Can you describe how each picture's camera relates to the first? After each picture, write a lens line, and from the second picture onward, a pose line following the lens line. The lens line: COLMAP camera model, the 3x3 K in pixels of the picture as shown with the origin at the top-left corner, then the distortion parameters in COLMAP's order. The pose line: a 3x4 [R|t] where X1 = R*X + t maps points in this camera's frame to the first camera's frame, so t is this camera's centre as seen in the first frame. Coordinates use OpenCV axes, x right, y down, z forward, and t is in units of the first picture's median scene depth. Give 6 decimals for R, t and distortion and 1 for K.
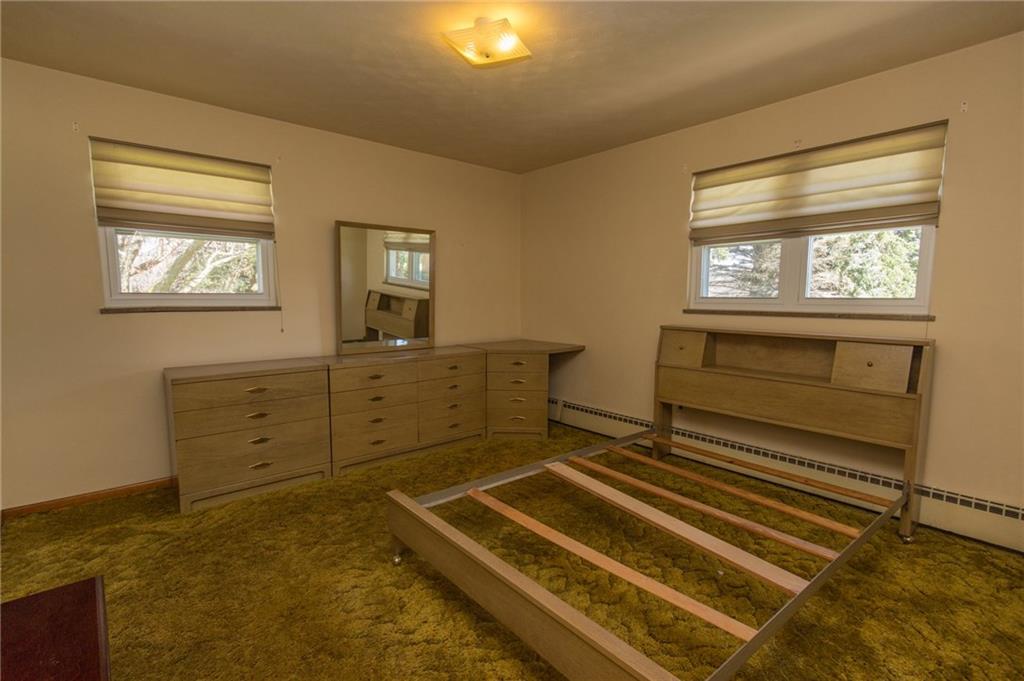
lens RADIAL K [[476.3, 0, 510.3], [0, 476.3, 340.8], [0, 0, 1]] dist [0.008191, -0.000809]
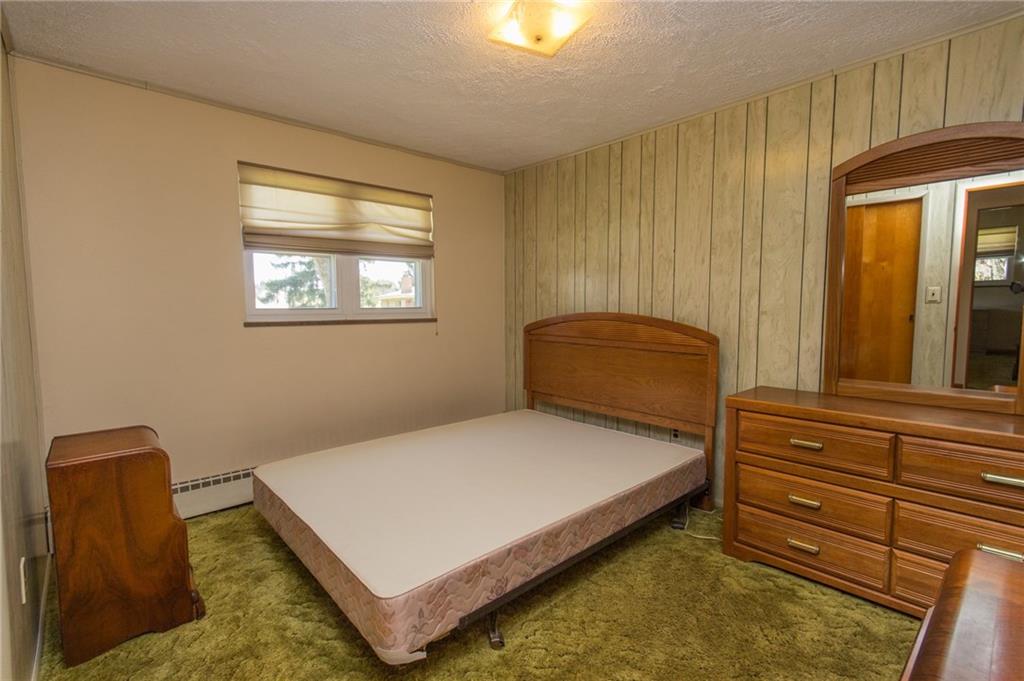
lens RADIAL K [[476.3, 0, 509.8], [0, 476.3, 342.6], [0, 0, 1]] dist [0.008191, -0.000809]
pose [[-0.042230, -0.074277, 0.996343, -0.495959], [0.100053, 0.991905, 0.078187, -0.051569], [-0.994086, 0.102989, -0.034457, 0.588477]]
